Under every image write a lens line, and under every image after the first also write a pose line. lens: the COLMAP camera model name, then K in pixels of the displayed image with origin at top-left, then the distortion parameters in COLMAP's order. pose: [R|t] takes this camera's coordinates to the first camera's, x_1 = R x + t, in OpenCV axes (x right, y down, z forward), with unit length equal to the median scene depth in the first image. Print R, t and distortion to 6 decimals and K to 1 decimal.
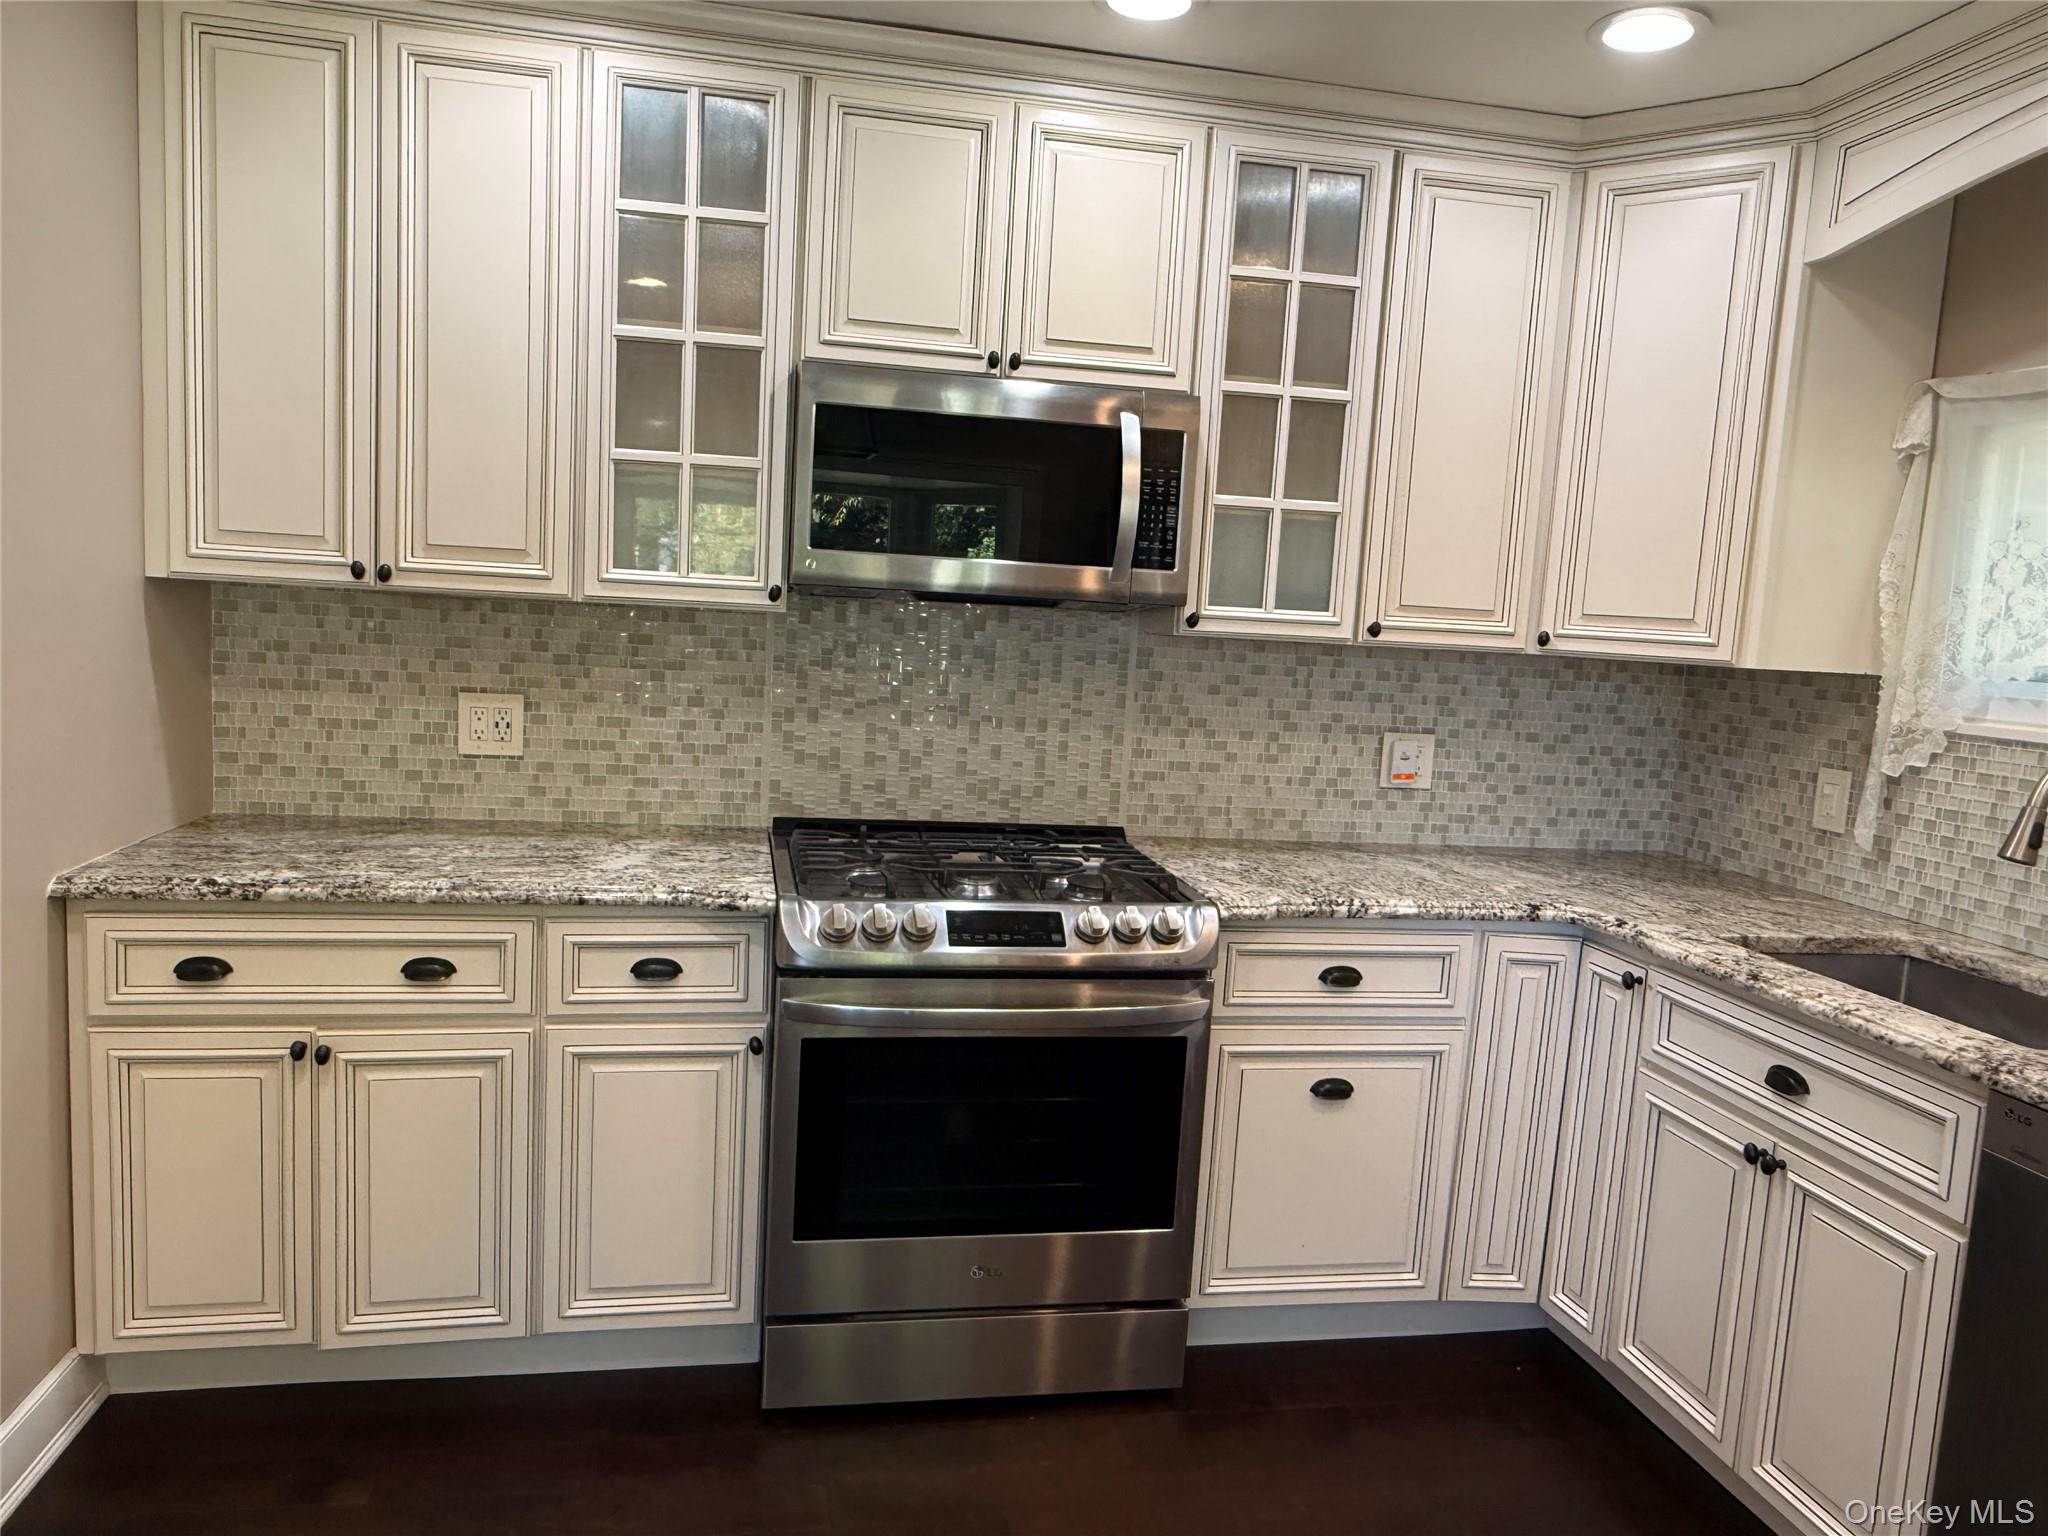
lens RADIAL K [[1368.8, 0, 1013.5], [0, 1368.8, 764.9], [0, 0, 1]] dist [-0.004137, 0.000128]
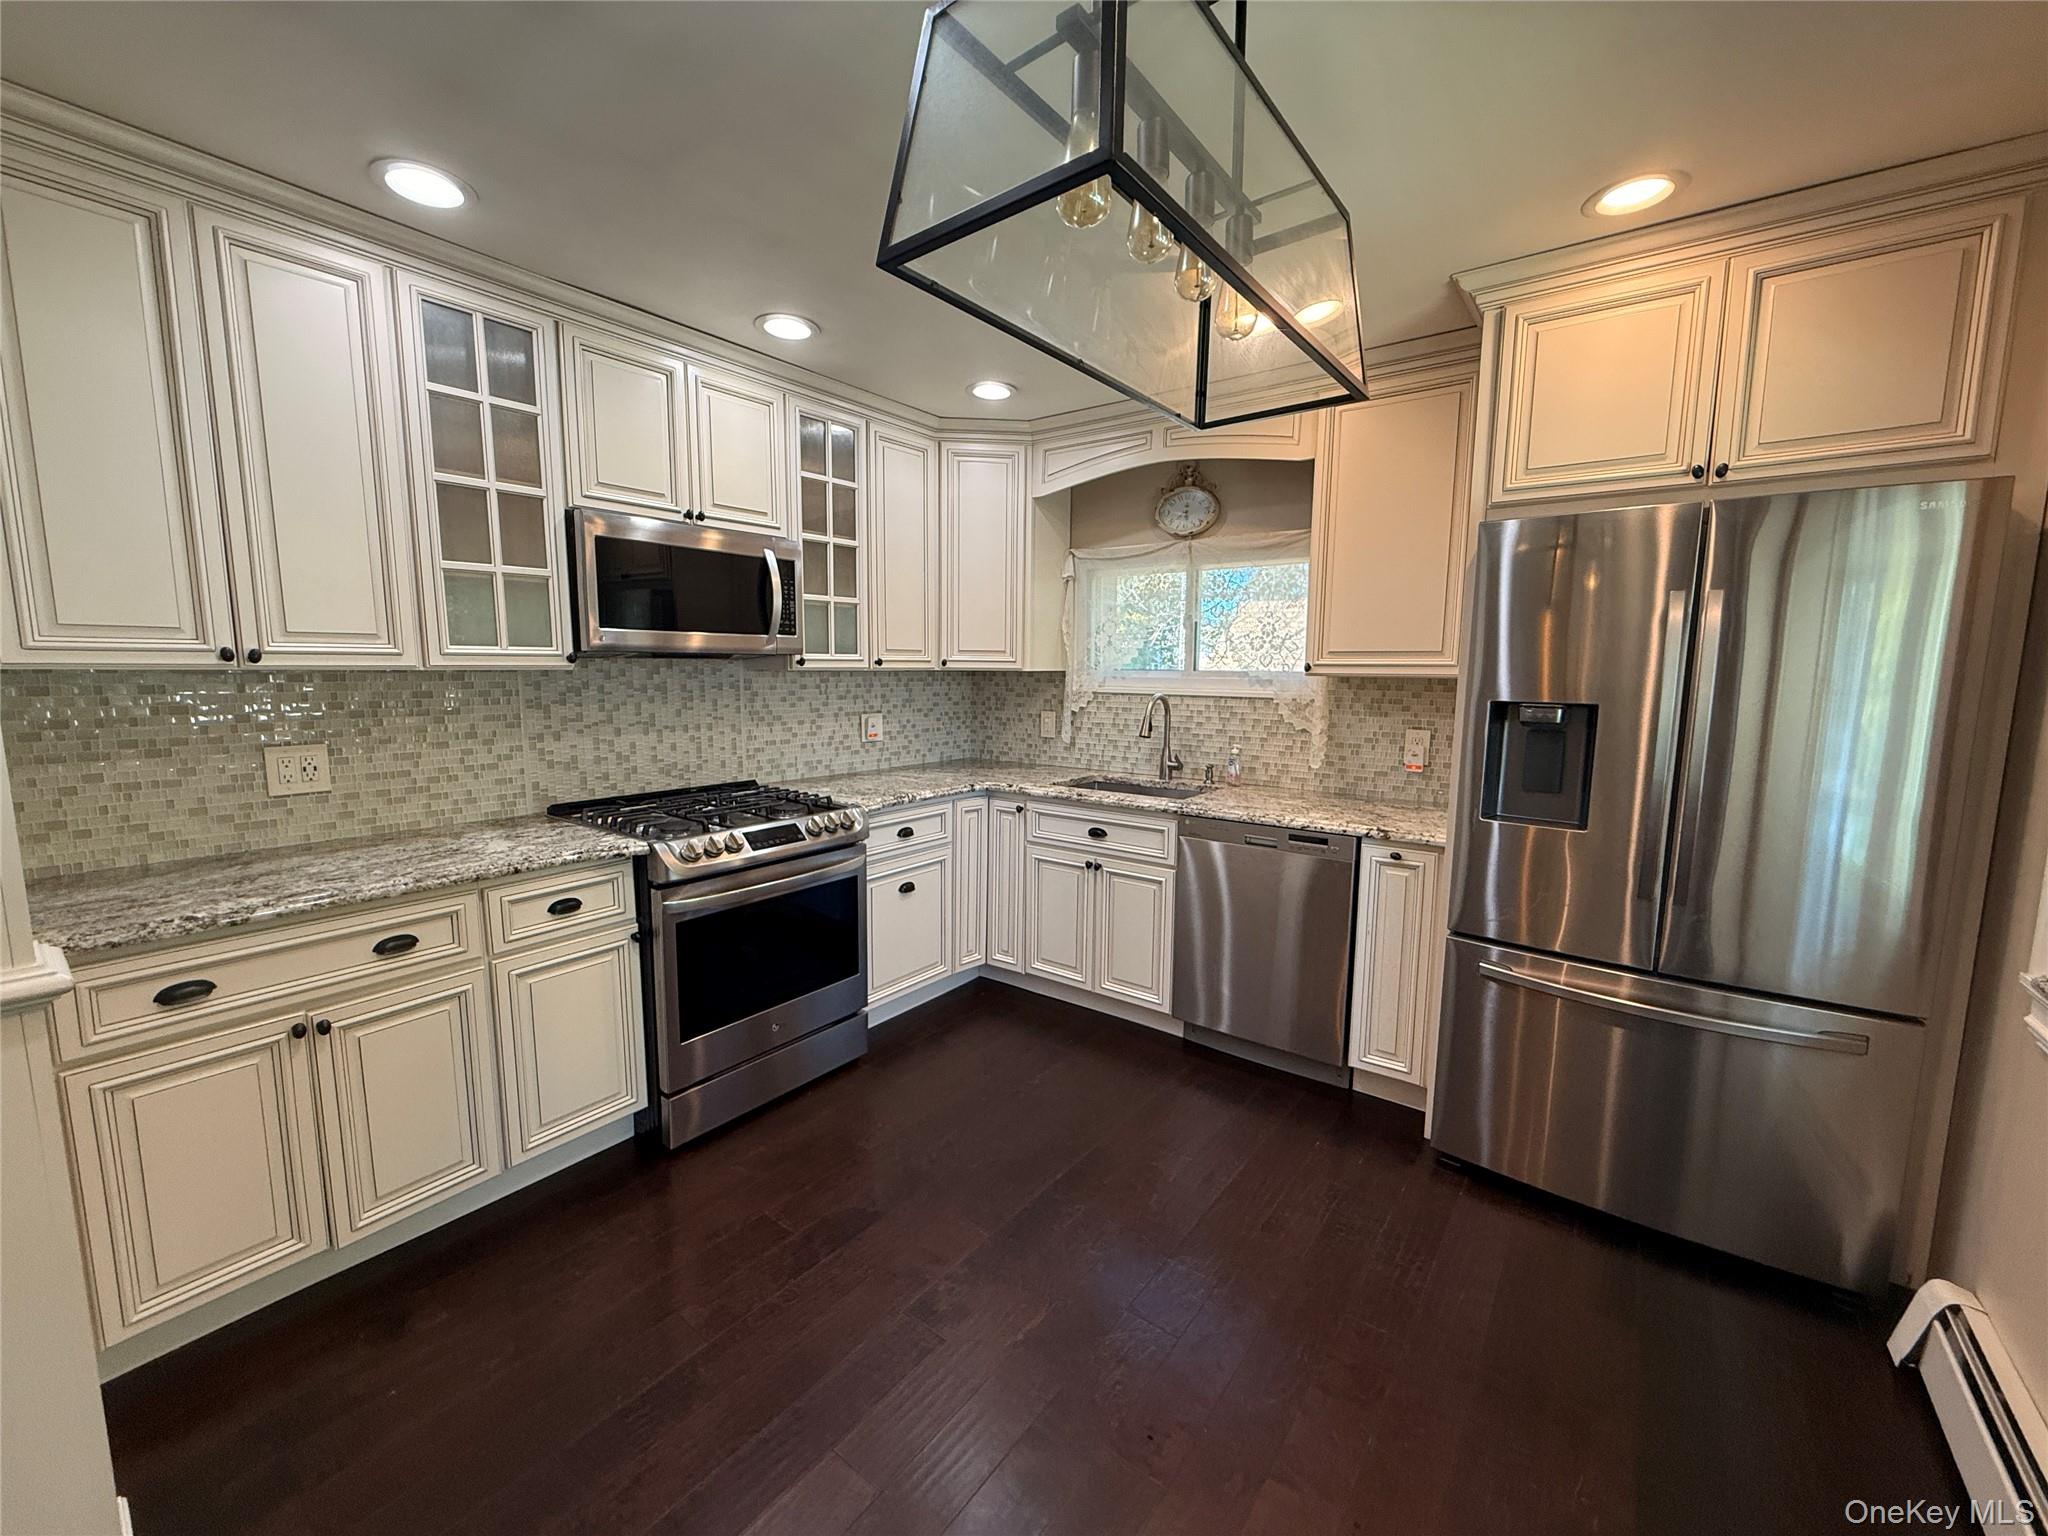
lens RADIAL K [[813.6, 0, 1024.0], [0, 813.6, 768.0], [0, 0, 1]] dist [-0.000061, -0.000136]
pose [[0.735797, -0.135201, 0.663569, -0.408795], [0.108525, 0.990745, 0.081525, -0.020434], [-0.668450, 0.012028, 0.743660, -0.025939]]
